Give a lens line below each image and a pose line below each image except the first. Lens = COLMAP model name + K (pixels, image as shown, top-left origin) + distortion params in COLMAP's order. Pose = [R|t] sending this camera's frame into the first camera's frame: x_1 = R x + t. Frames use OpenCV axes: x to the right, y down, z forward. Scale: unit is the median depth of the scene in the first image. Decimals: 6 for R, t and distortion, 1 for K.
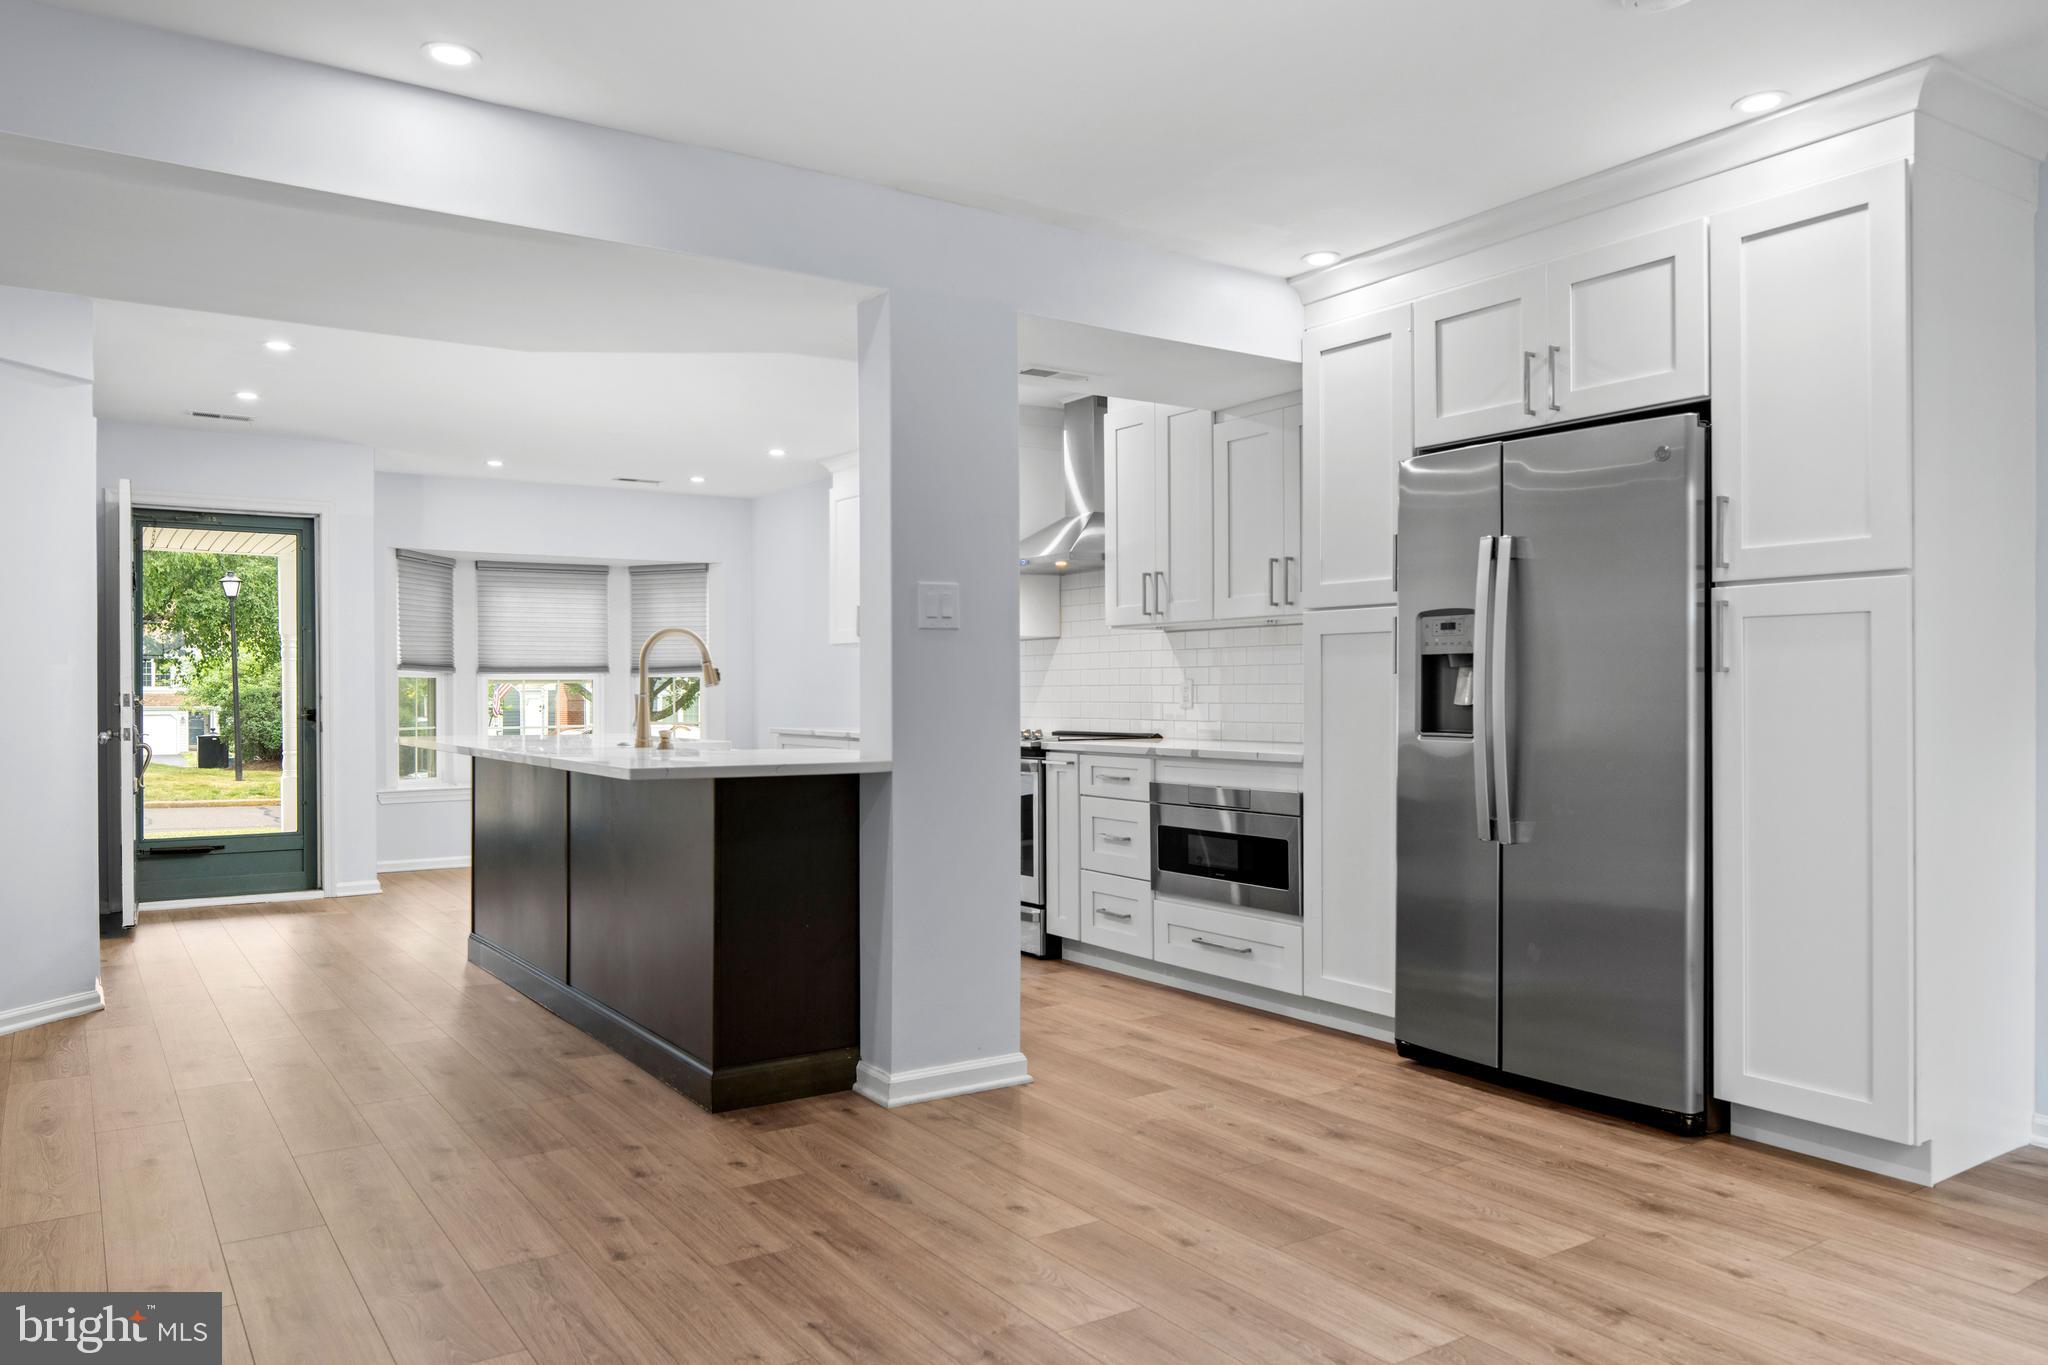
lens RADIAL K [[1456.3, 0, 1024.0], [0, 1456.3, 682.5], [0, 0, 1]] dist [0.003404, 0.002266]
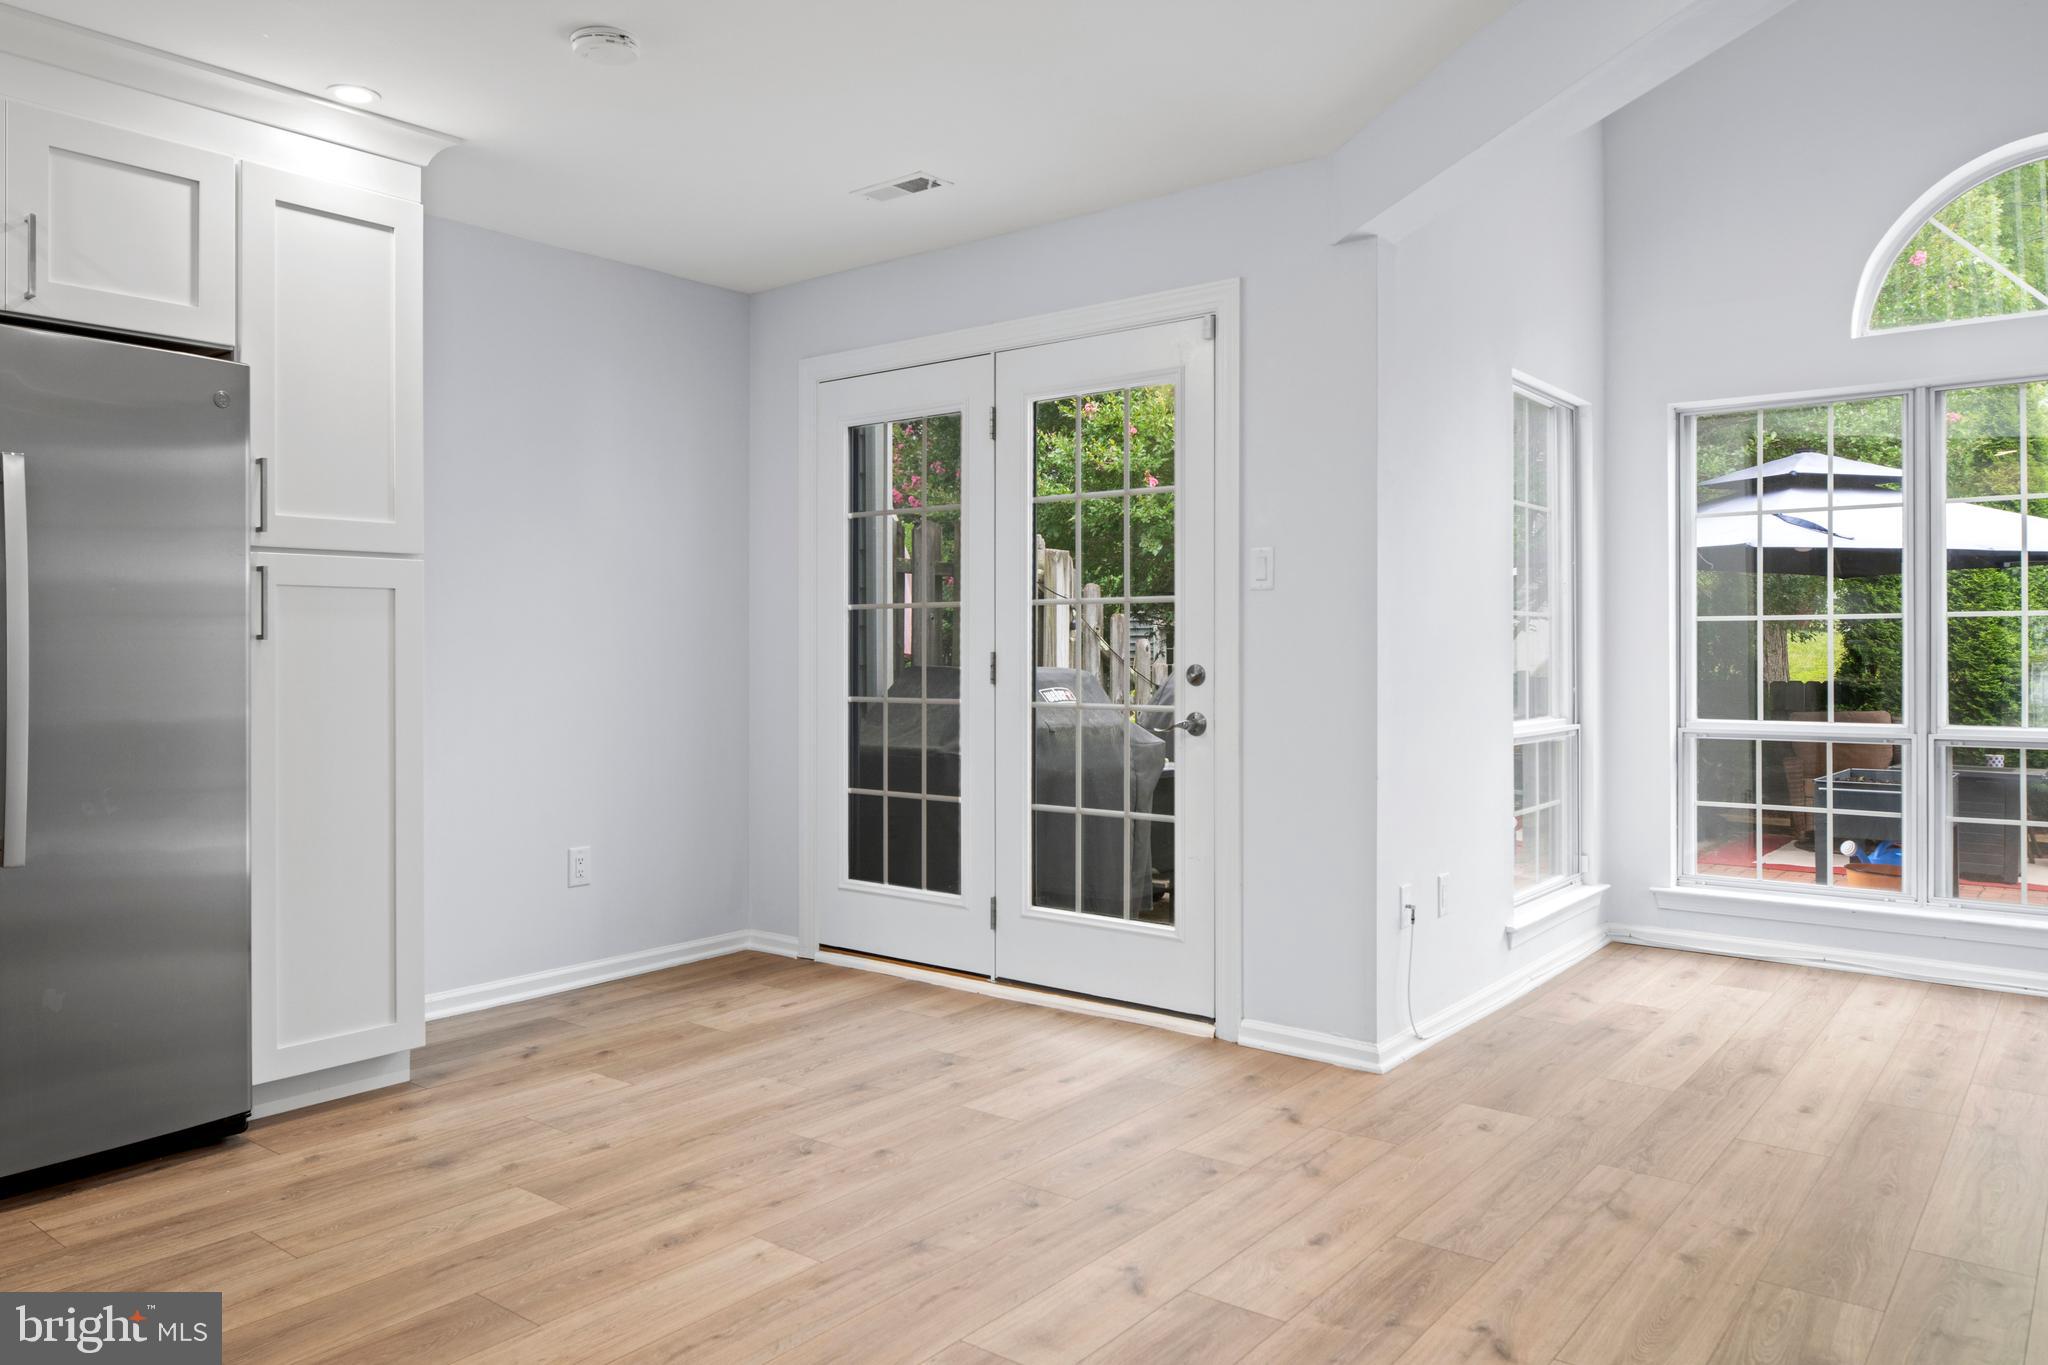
lens RADIAL K [[1463.7, 0, 950.0], [0, 1463.7, 634.4], [0, 0, 1]] dist [0.036637, -0.007291]
pose [[-0.279195, 0.012885, 0.960148, -0.667543], [-0.001815, 0.999901, -0.013946, 0.002383], [-0.960233, -0.005636, -0.279144, 0.946655]]
